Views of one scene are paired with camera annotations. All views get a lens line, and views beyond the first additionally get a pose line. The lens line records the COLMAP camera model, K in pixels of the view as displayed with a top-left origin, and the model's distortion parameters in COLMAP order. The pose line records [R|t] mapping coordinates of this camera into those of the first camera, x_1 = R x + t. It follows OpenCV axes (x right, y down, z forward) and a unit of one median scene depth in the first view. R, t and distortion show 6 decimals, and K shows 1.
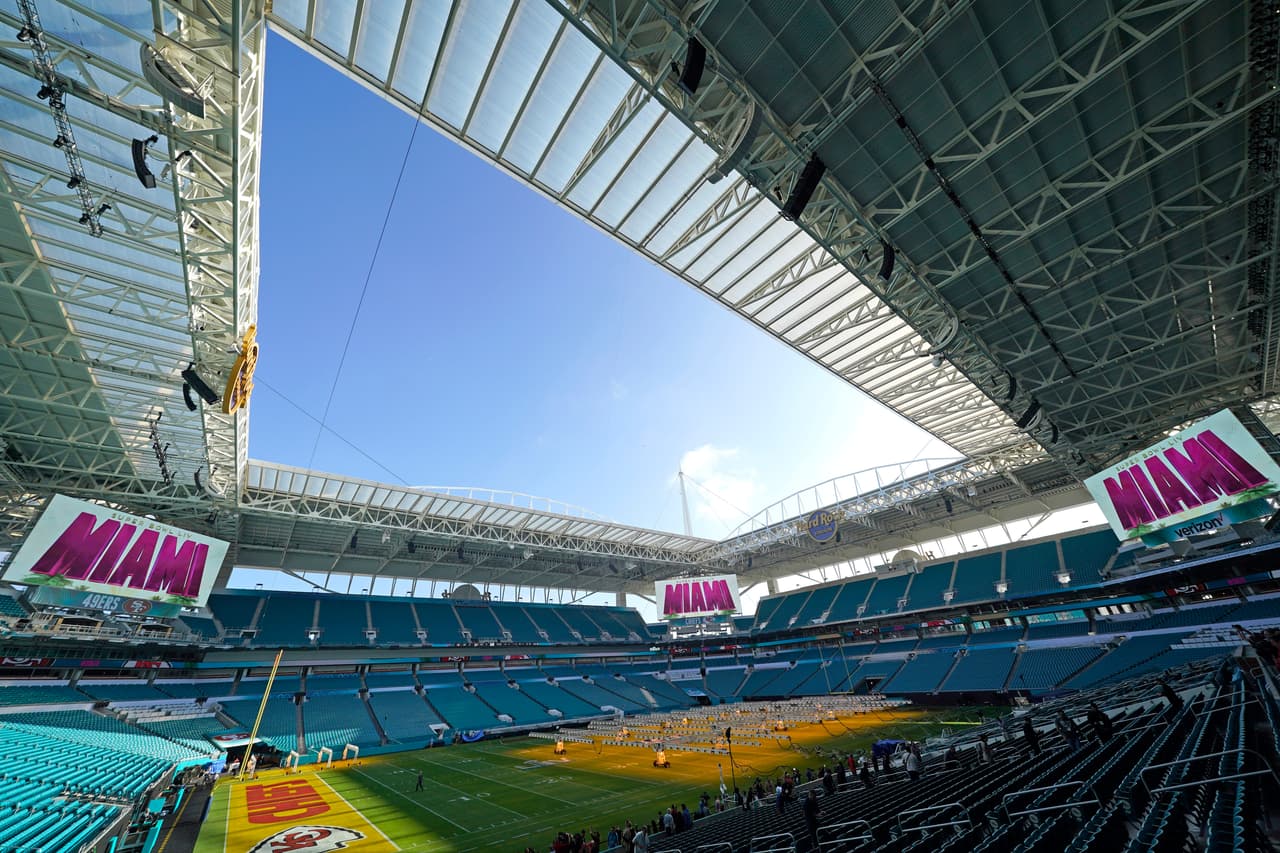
lens RADIAL K [[438.9, 0, 638.1], [0, 438.9, 431.7], [0, 0, 1]] dist [-0.002075, -0.000213]
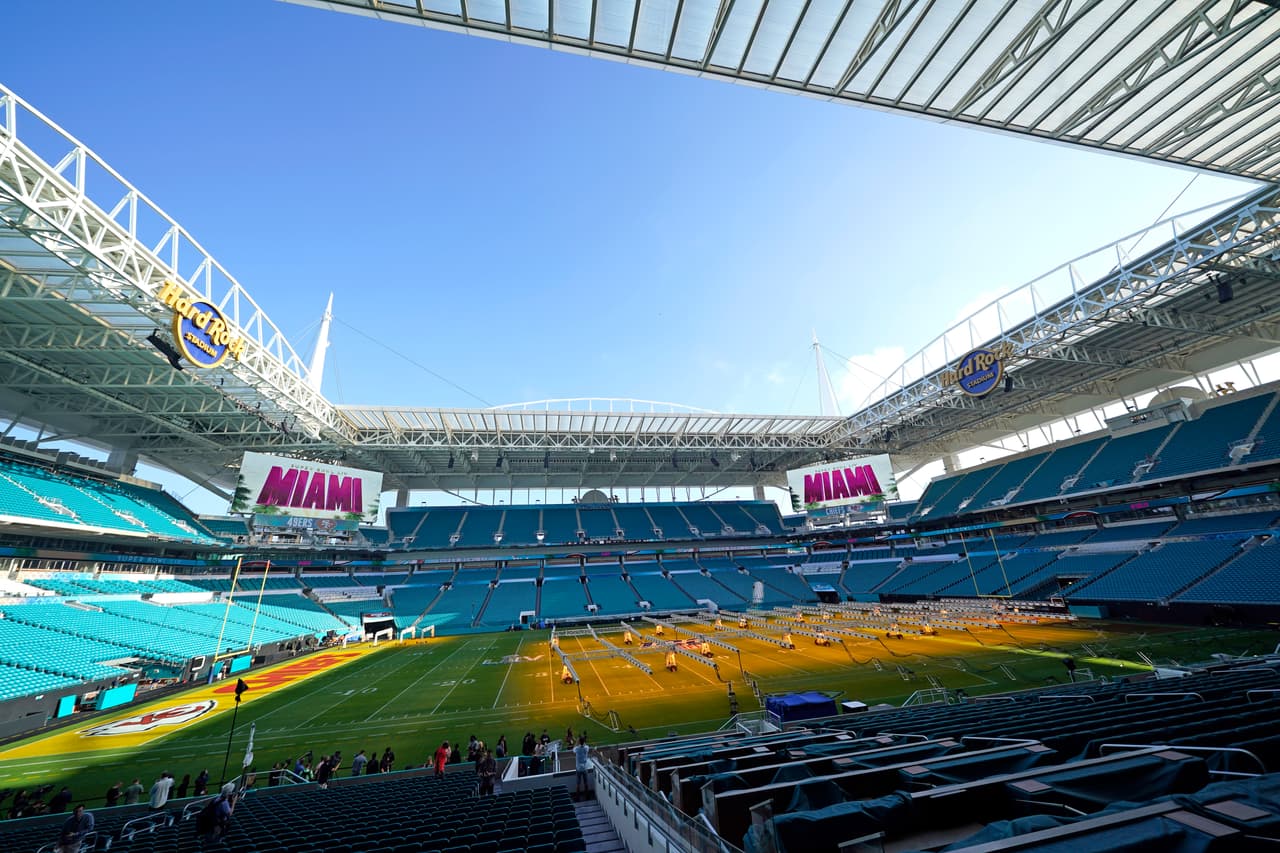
lens RADIAL K [[438.9, 0, 638.1], [0, 438.9, 431.7], [0, 0, 1]] dist [-0.002075, -0.000213]
pose [[0.893905, -0.128728, -0.429375, 0.202335], [0.218039, 0.961791, 0.165582, 0.066156], [0.391653, -0.241635, 0.887818, 0.144631]]
